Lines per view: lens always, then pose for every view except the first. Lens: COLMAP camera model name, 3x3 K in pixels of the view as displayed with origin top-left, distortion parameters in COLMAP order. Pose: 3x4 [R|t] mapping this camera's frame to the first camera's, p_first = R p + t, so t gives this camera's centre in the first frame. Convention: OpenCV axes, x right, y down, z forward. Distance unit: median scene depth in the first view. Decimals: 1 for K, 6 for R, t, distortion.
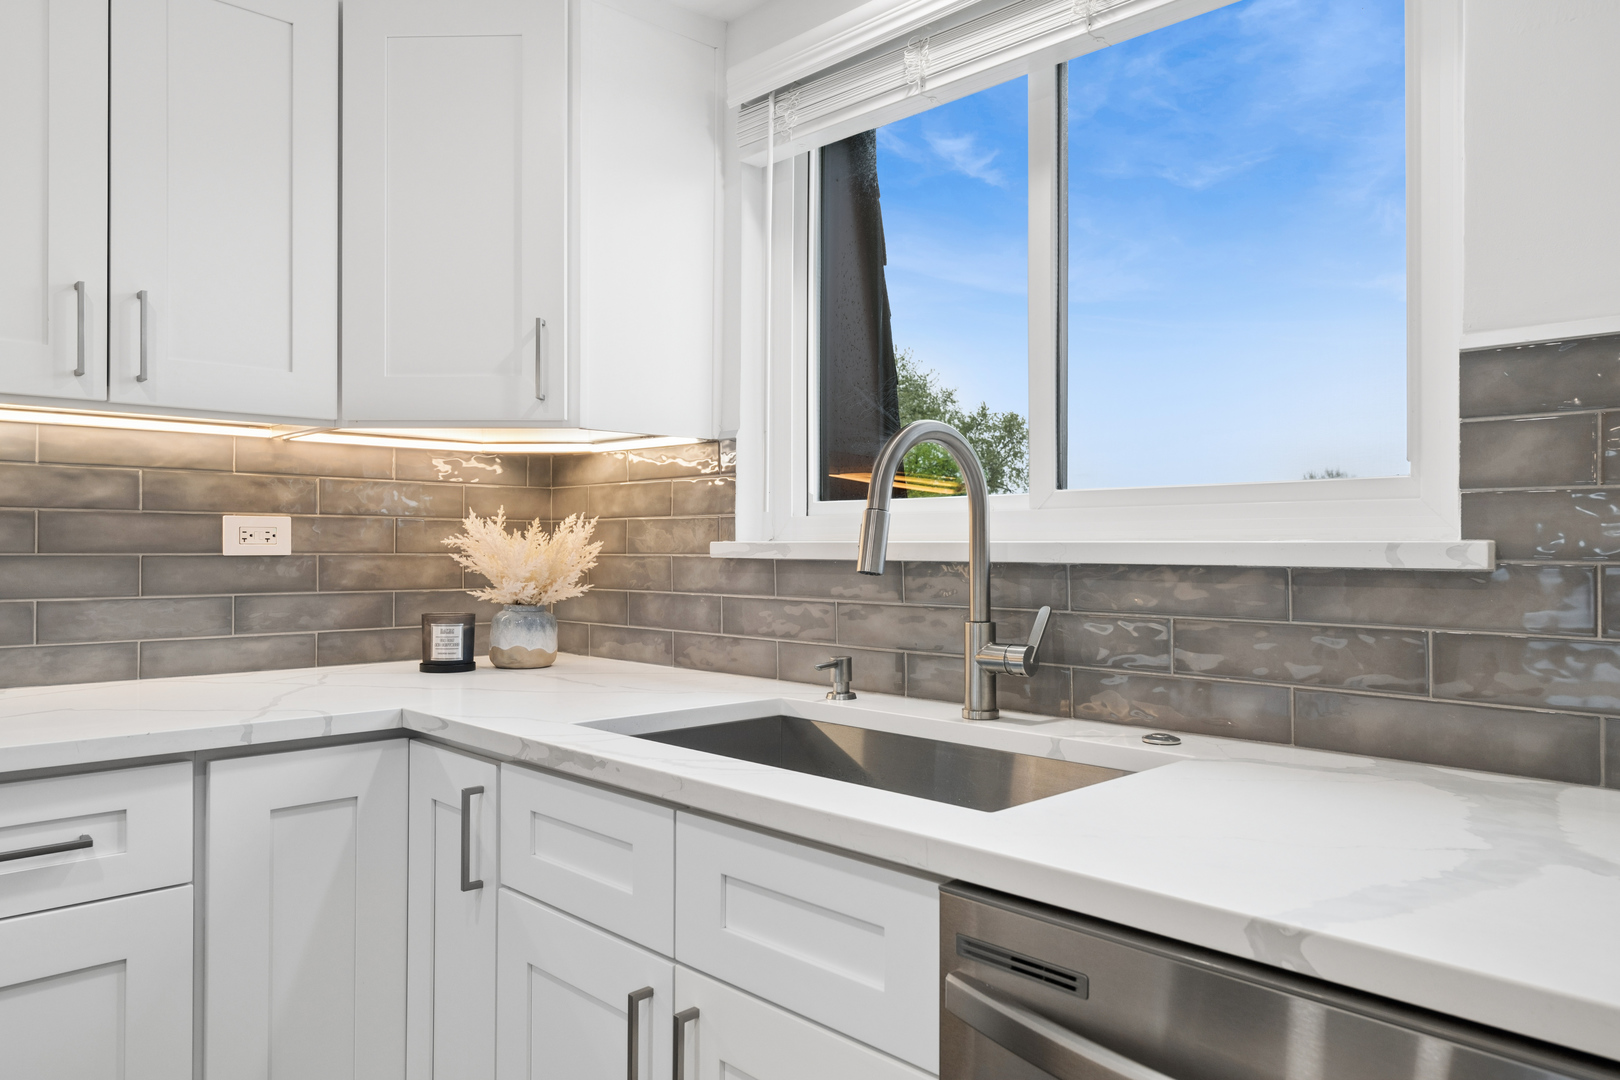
lens RADIAL K [[1096.0, 0, 812.0], [0, 1096.0, 524.5], [0, 0, 1]] dist [0.014826, 0.002406]
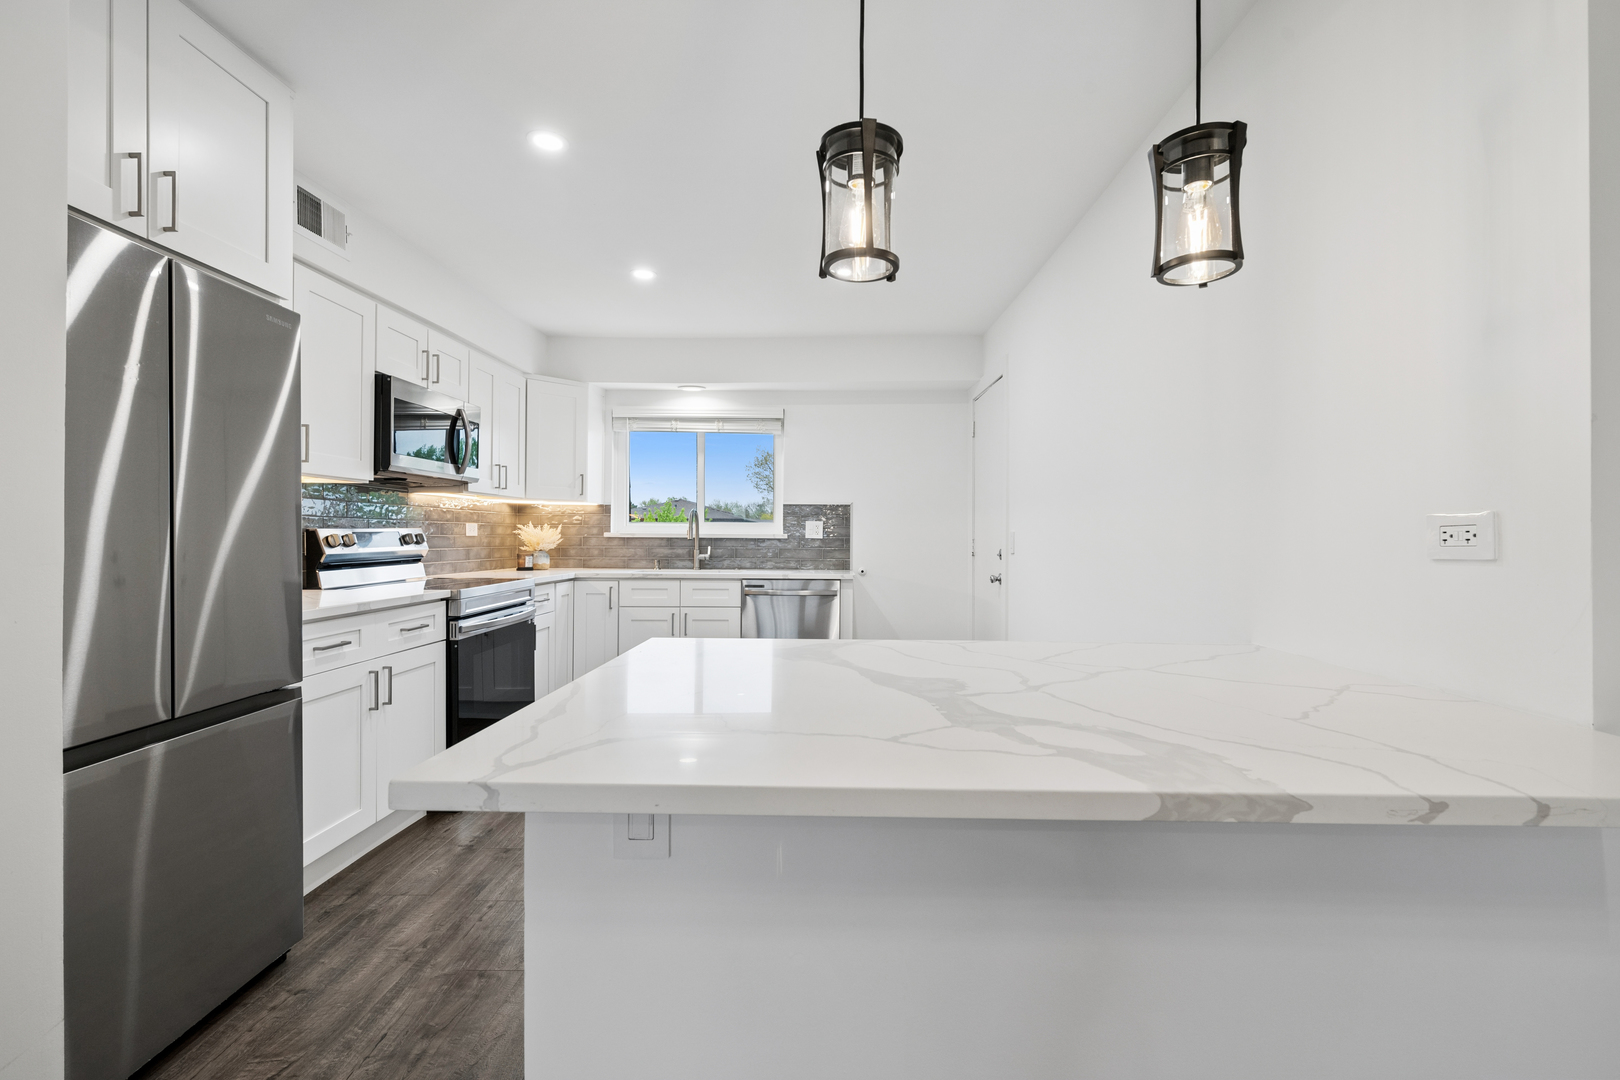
lens RADIAL K [[718.0, 0, 830.0], [0, 718.0, 529.9], [0, 0, 1]] dist [-0.005147, -0.000079]
pose [[0.694382, 0.008943, 0.719551, -1.405559], [-0.020301, 0.999768, 0.007165, -0.027950], [-0.719320, -0.019583, 0.694403, -1.324519]]
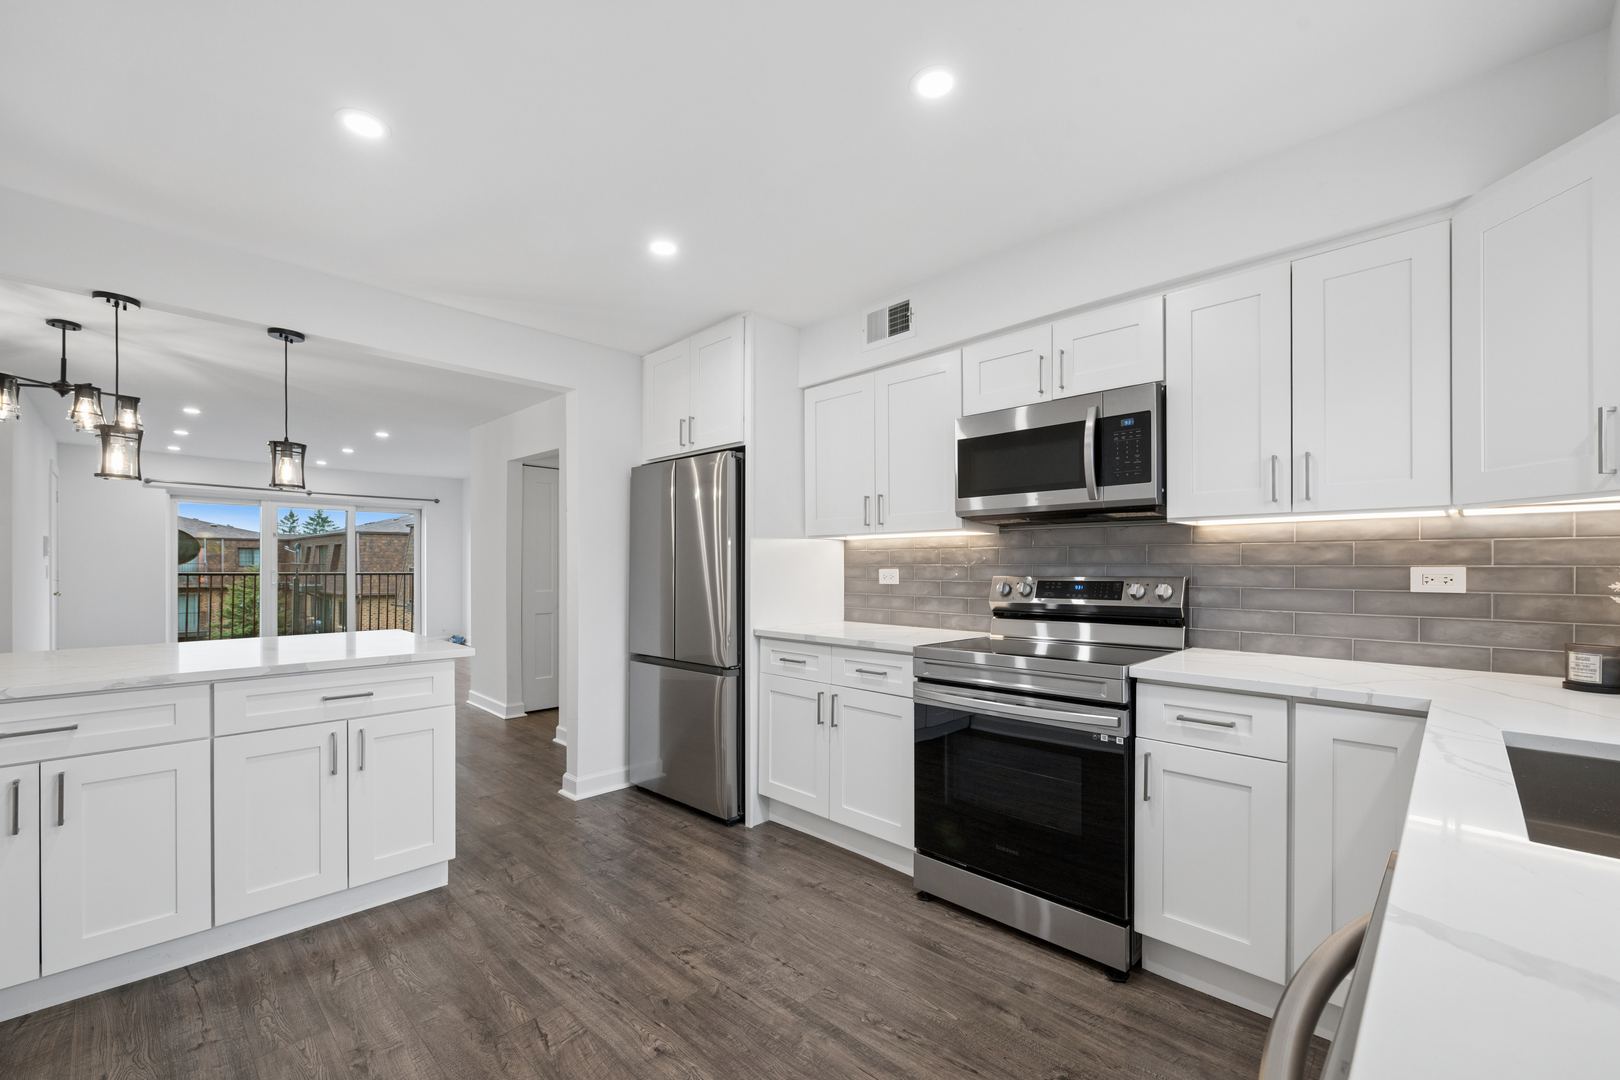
lens RADIAL K [[679.9, 0, 805.8], [0, 679.9, 564.6], [0, 0, 1]] dist [0.010891, -0.000948]
pose [[0.020050, -0.003076, -0.999794, 0.480193], [0.020825, 0.999780, -0.002658, -0.029598], [0.999582, -0.020767, 0.020110, 0.103982]]
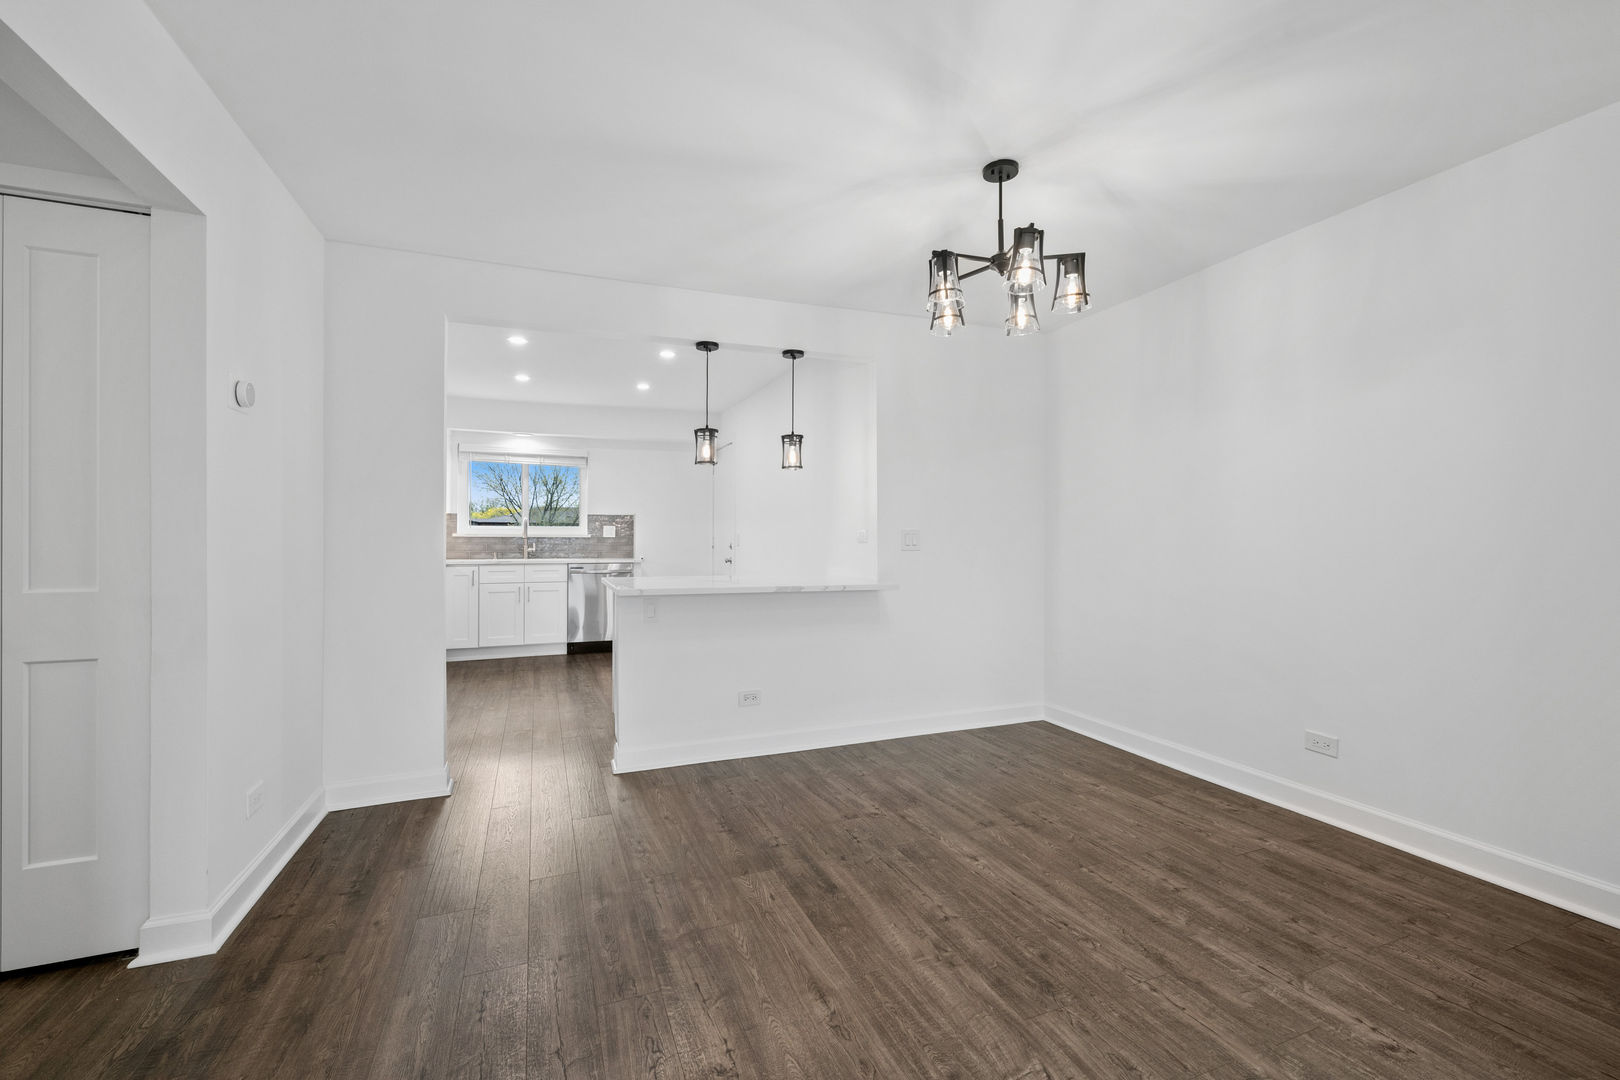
lens RADIAL K [[679.9, 0, 820.0], [0, 679.9, 538.2], [0, 0, 1]] dist [0.010891, -0.000948]
pose [[0.375094, -0.002915, 0.926982, -2.610100], [-0.022576, 0.999670, 0.012279, -0.044277], [-0.926712, -0.025533, 0.374905, -1.952614]]
